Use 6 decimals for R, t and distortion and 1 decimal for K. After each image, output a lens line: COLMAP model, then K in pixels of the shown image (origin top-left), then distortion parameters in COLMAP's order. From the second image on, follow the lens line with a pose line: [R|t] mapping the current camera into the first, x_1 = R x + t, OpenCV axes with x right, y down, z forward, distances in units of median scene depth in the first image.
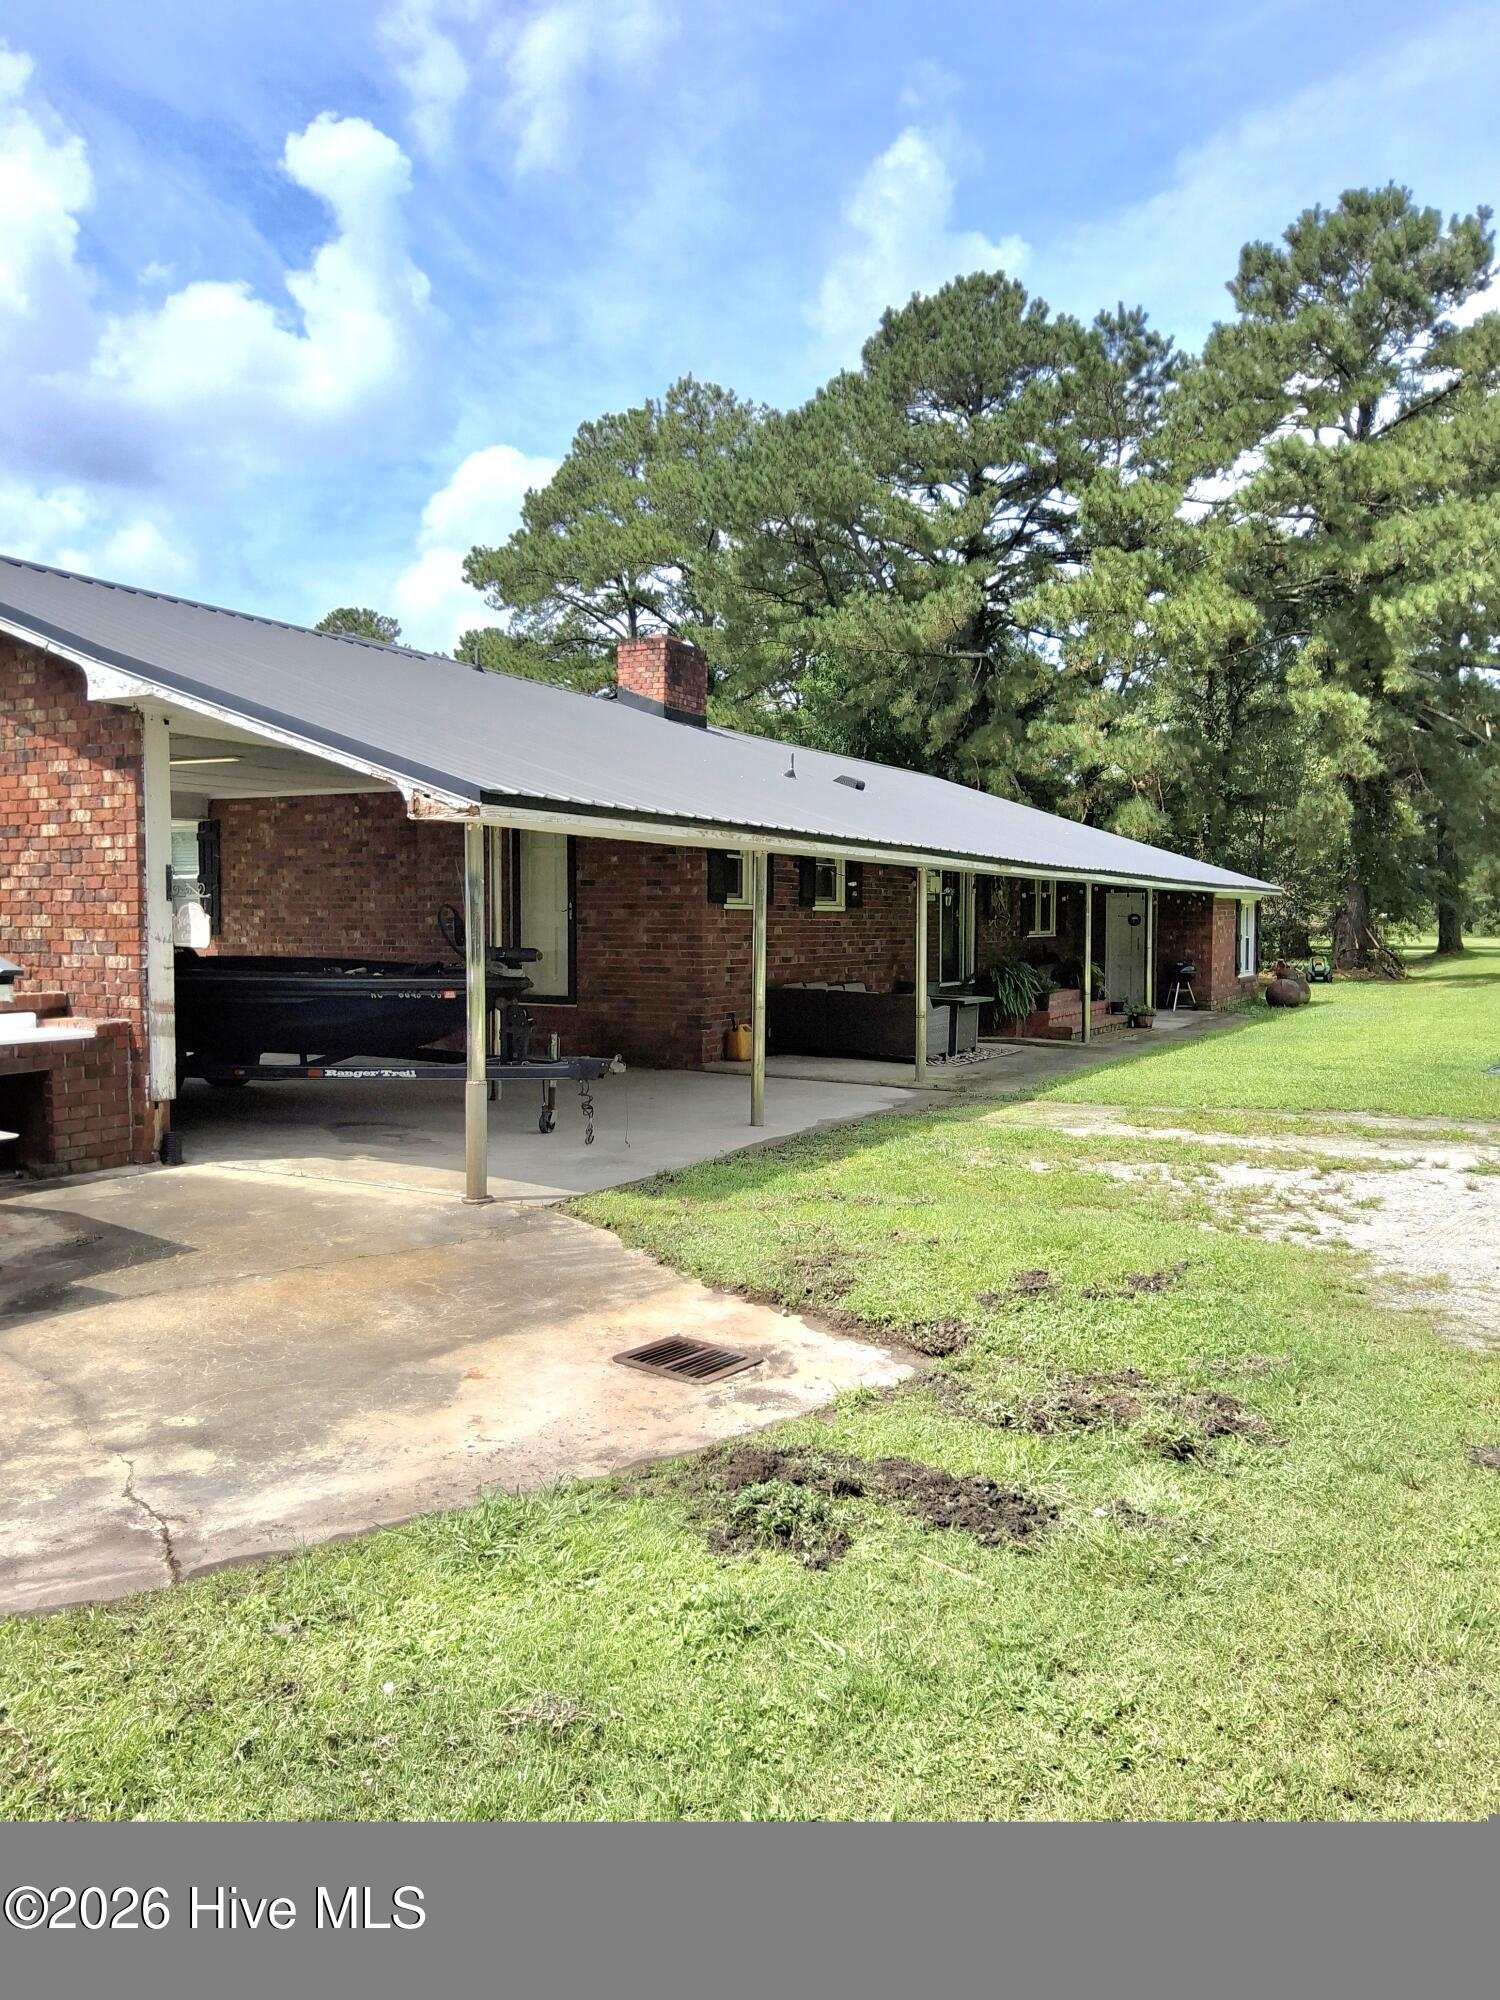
lens RADIAL K [[1454.4, 0, 574.9], [0, 1454.4, 1003.5], [0, 0, 1]] dist [0.069347, -0.099140]
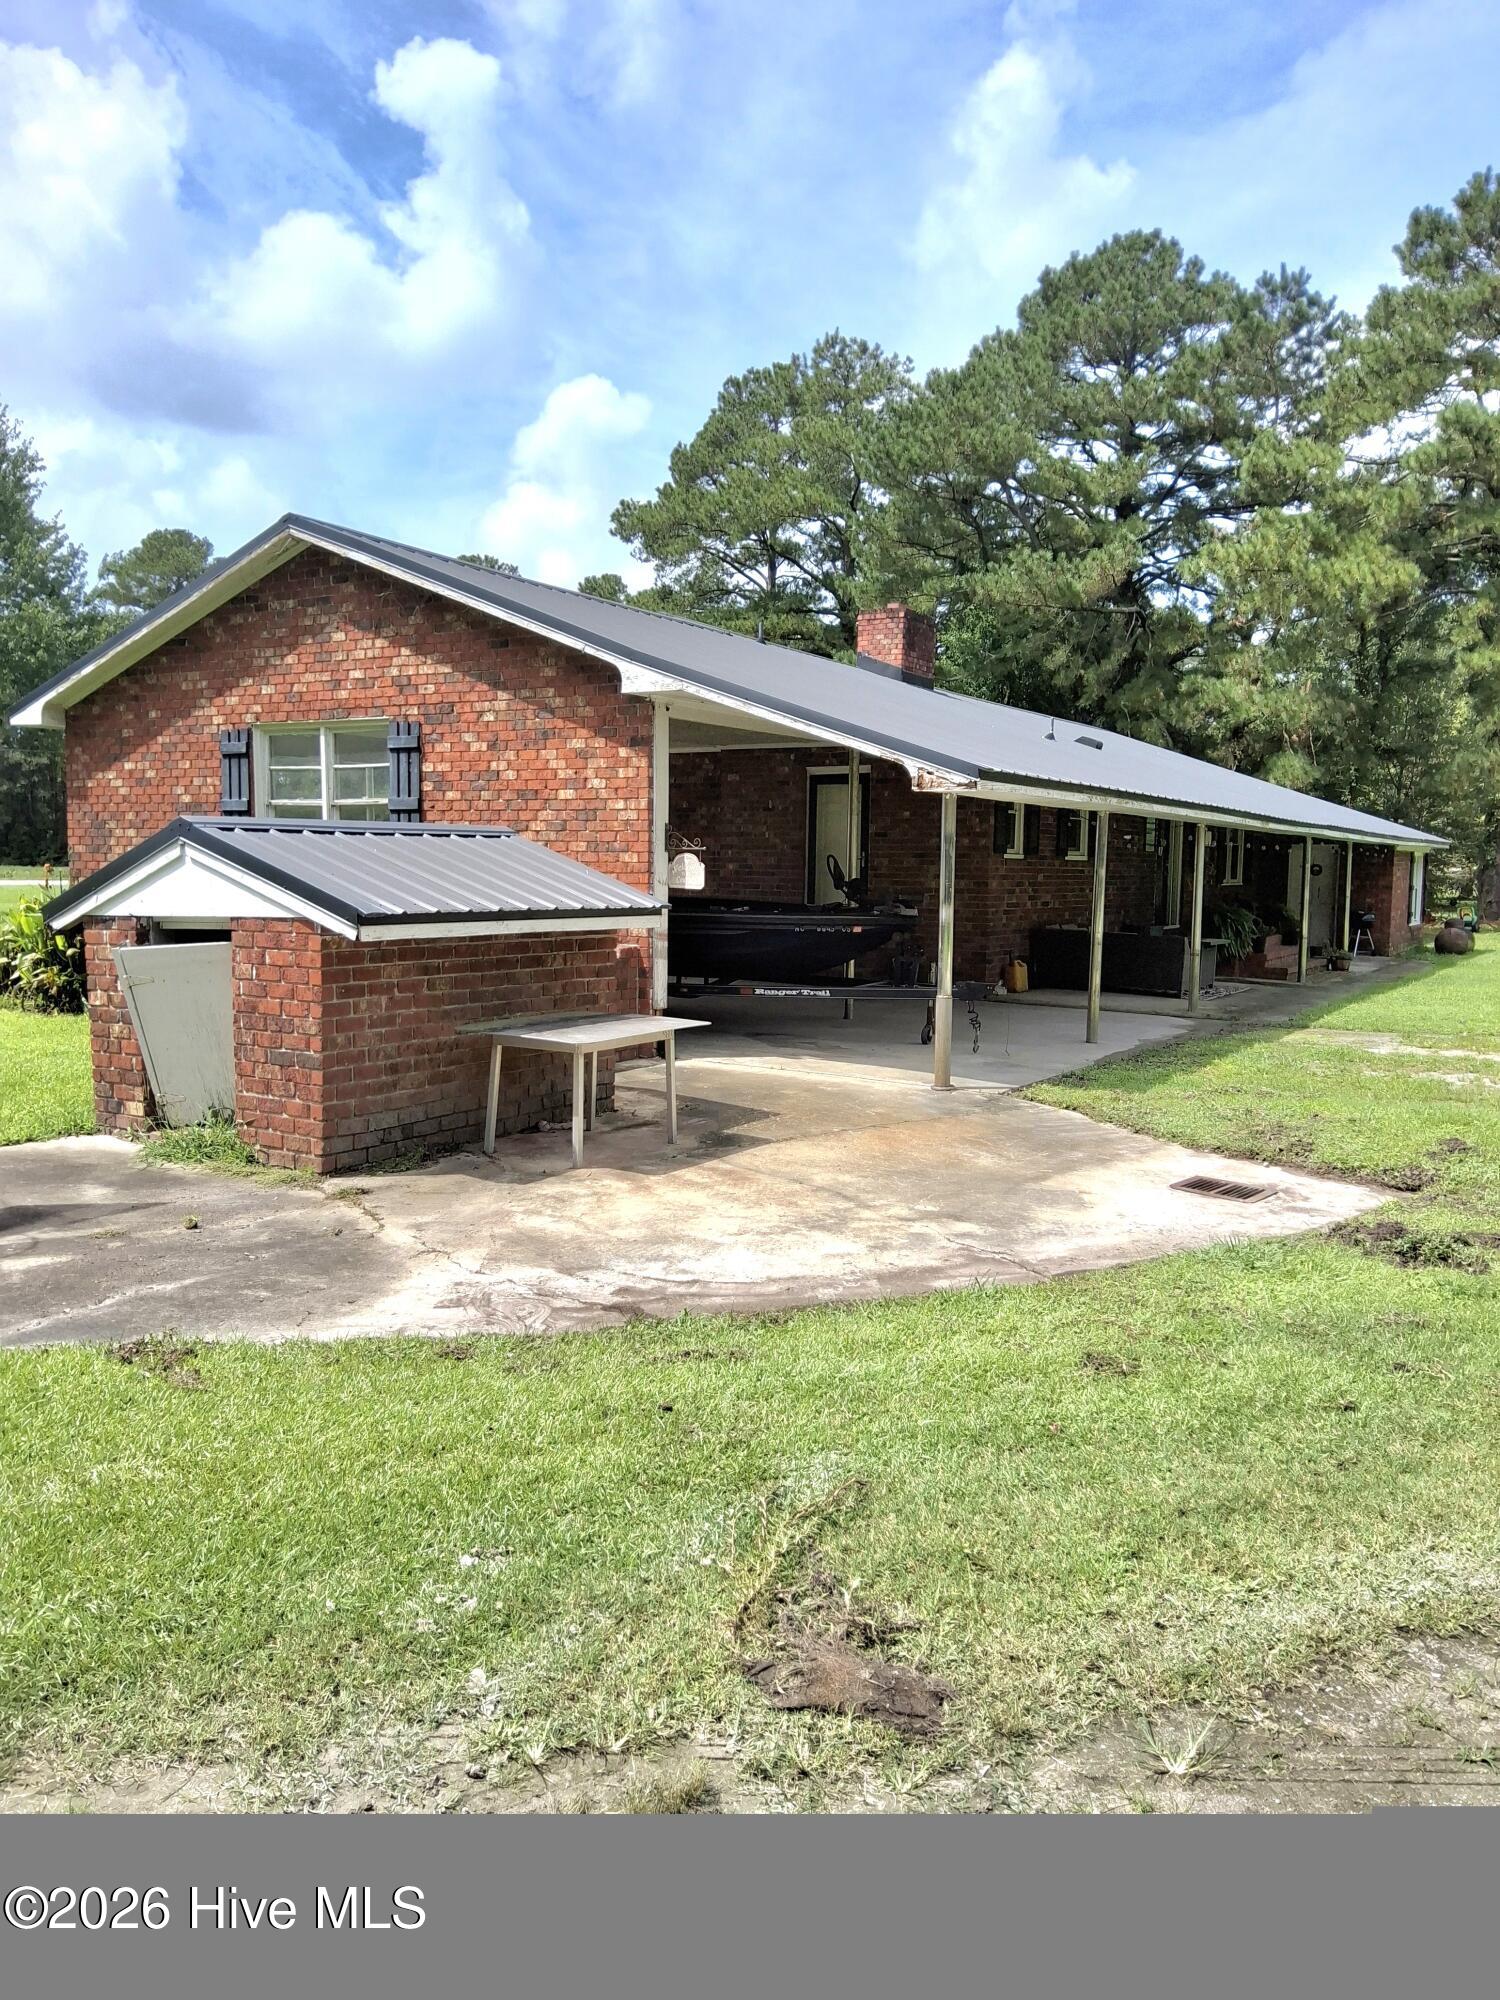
lens RADIAL K [[1468.5, 0, 549.4], [0, 1468.5, 1000.7], [0, 0, 1]] dist [0.040109, -0.052038]
pose [[0.998628, 0.015576, -0.049990, -0.141831], [-0.013681, 0.999183, 0.038017, 0.005236], [0.050542, -0.037281, 0.998026, -0.124431]]
